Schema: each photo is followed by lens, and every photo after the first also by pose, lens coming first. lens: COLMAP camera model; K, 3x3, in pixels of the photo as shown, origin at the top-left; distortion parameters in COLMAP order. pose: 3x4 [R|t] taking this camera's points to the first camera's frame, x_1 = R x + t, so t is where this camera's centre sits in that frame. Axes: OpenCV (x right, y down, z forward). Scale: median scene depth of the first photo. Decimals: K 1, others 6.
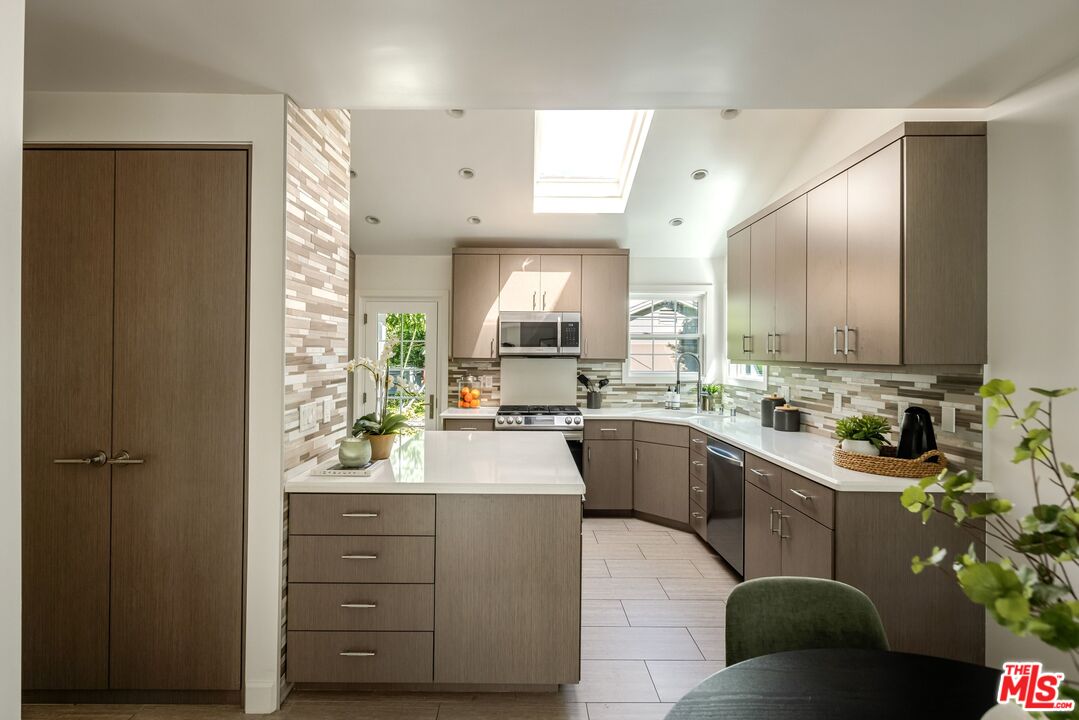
lens RADIAL K [[524.4, 0, 535.6], [0, 524.4, 353.8], [0, 0, 1]] dist [-0.000865, -0.000147]
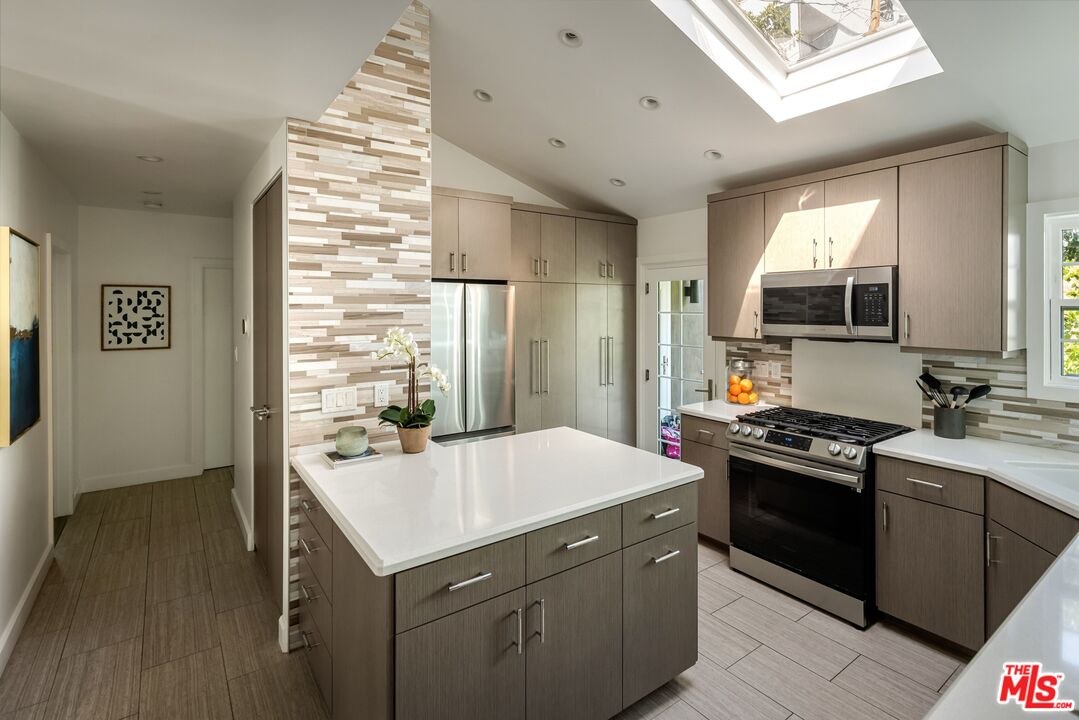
lens RADIAL K [[524.4, 0, 532.3], [0, 524.4, 312.2], [0, 0, 1]] dist [-0.000865, -0.000147]
pose [[0.567876, 0.002008, -0.823111, 0.325213], [0.002494, 0.999988, 0.004161, -0.031087], [0.823110, -0.004416, 0.567865, 0.332577]]
